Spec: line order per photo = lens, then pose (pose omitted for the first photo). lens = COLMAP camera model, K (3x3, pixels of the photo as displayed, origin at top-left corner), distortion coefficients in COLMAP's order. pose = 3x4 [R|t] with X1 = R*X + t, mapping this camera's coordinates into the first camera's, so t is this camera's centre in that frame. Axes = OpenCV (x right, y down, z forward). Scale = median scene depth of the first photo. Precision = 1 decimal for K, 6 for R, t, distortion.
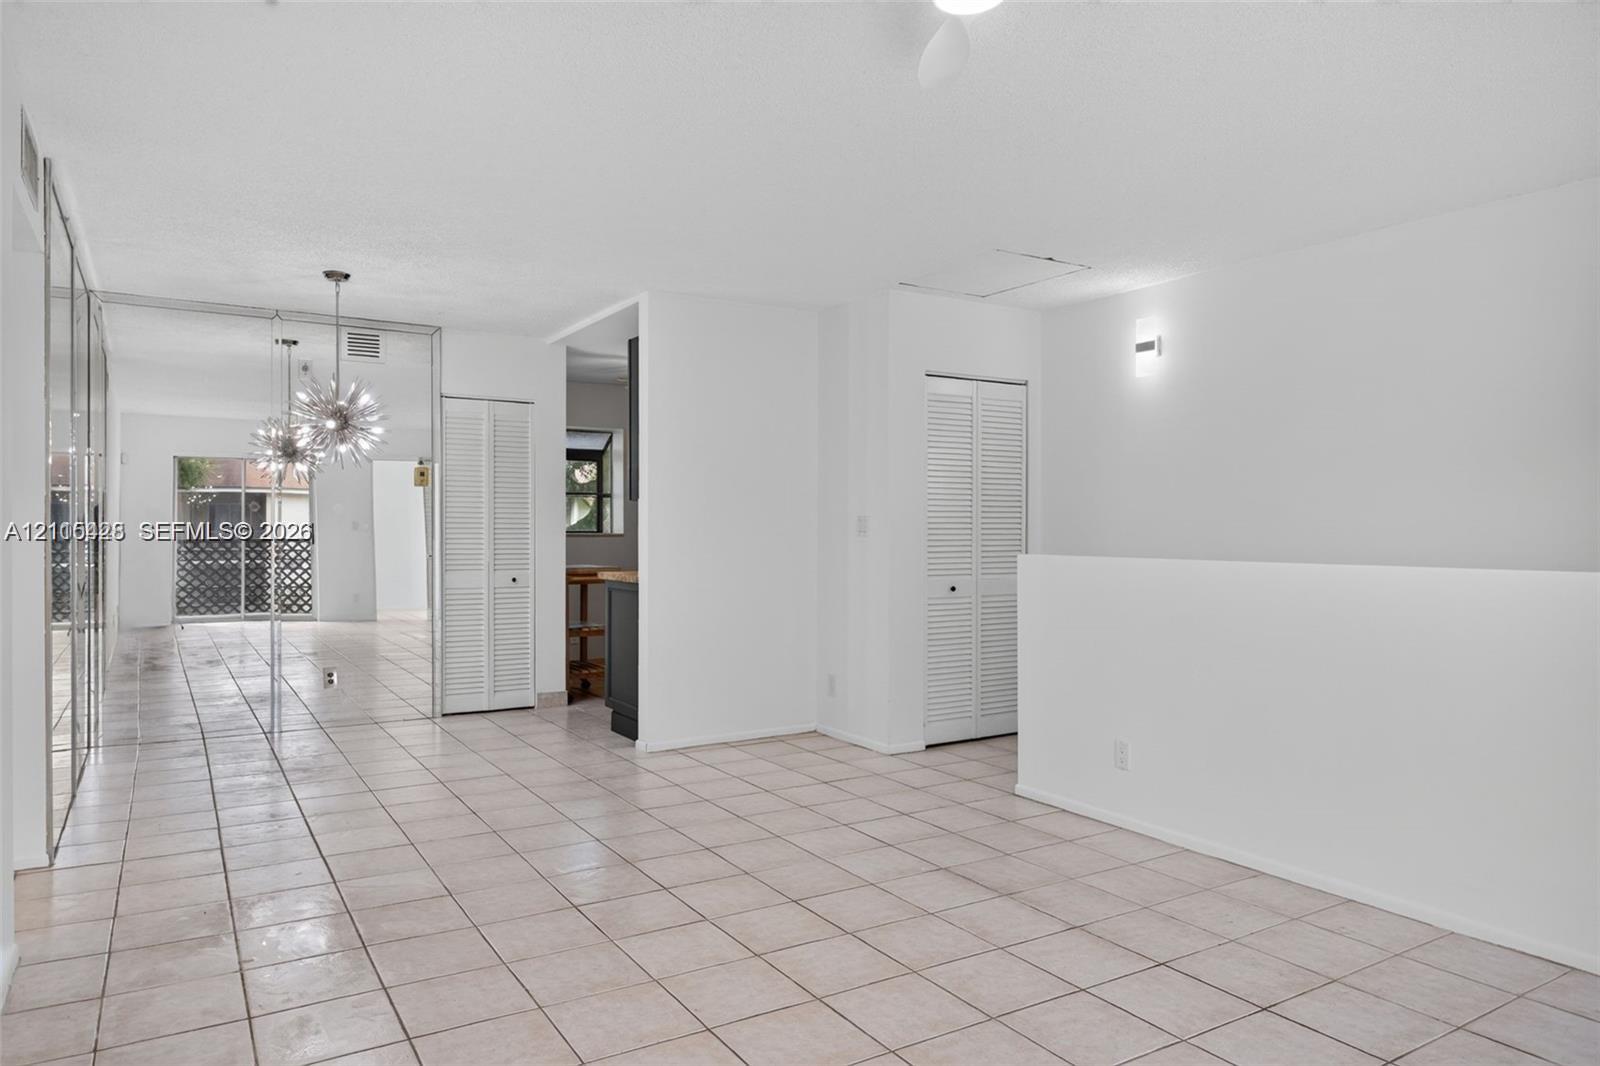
lens RADIAL K [[1023.0, 0, 800.0], [0, 1023.0, 533.0], [0, 0, 1]] dist [-0.006510, -0.001311]
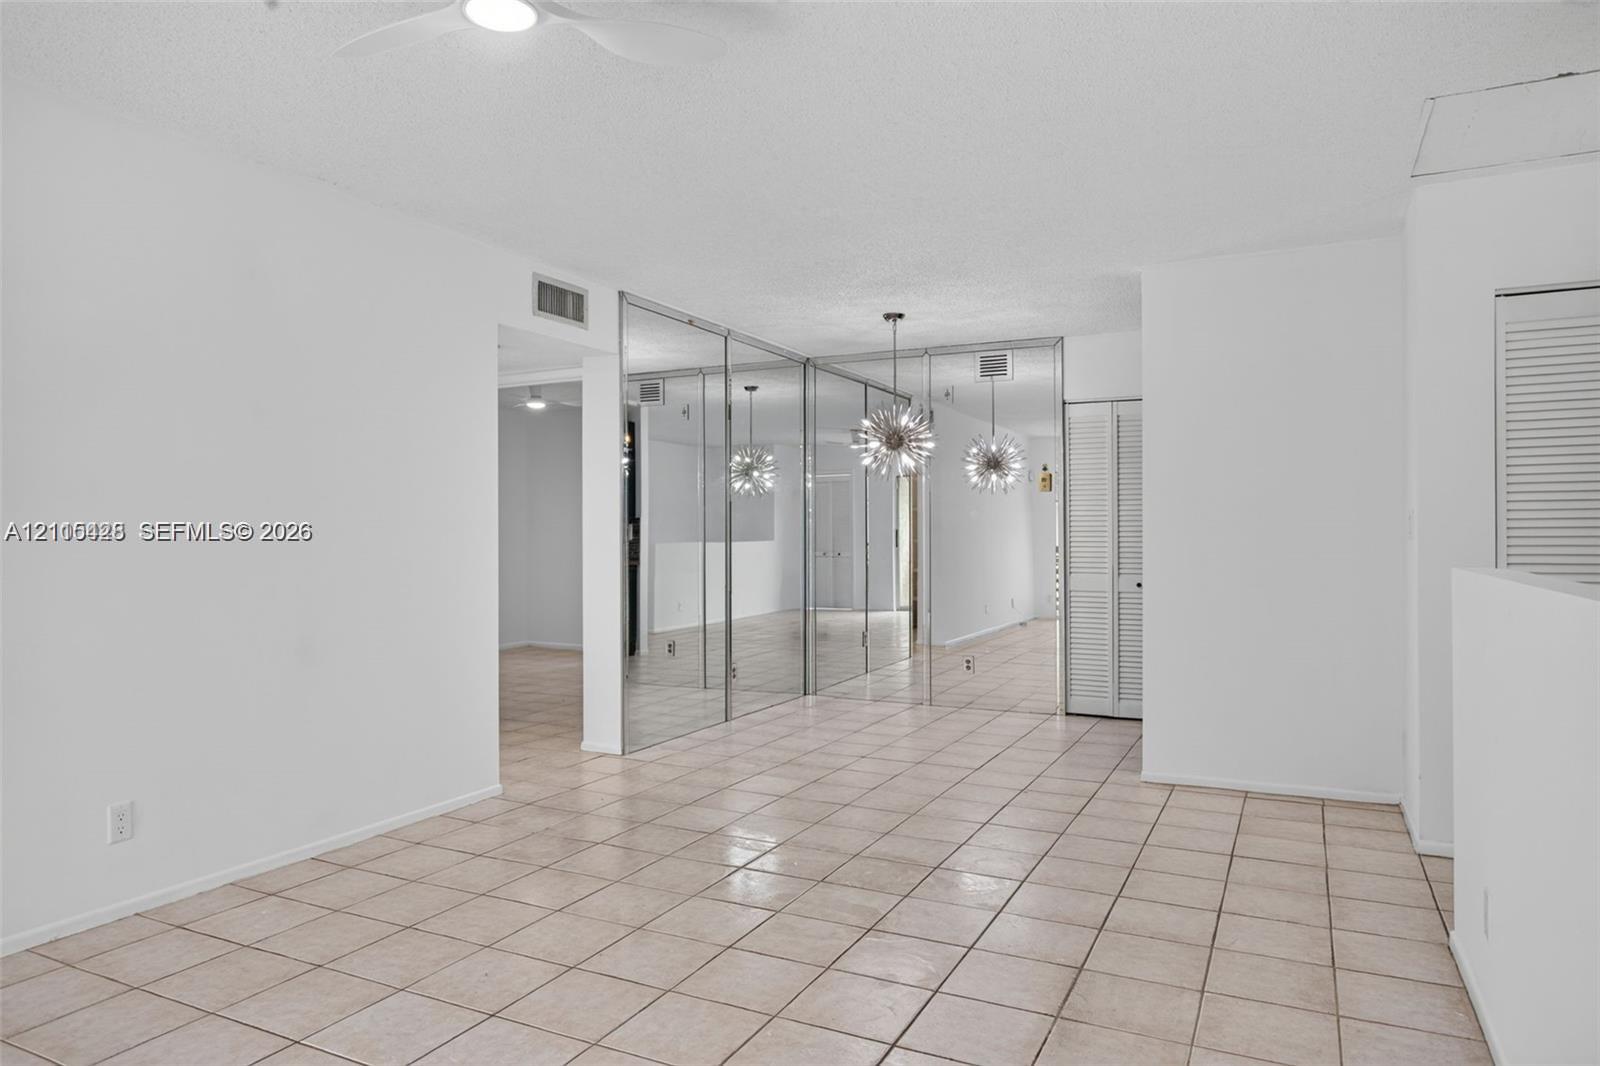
lens RADIAL K [[1023.0, 0, 800.0], [0, 1023.0, 533.0], [0, 0, 1]] dist [-0.006510, -0.001311]
pose [[0.530256, -0.002353, -0.847834, 0.486494], [-0.001787, 0.999991, -0.003893, 0.001400], [0.847836, 0.003579, 0.530247, 0.290813]]
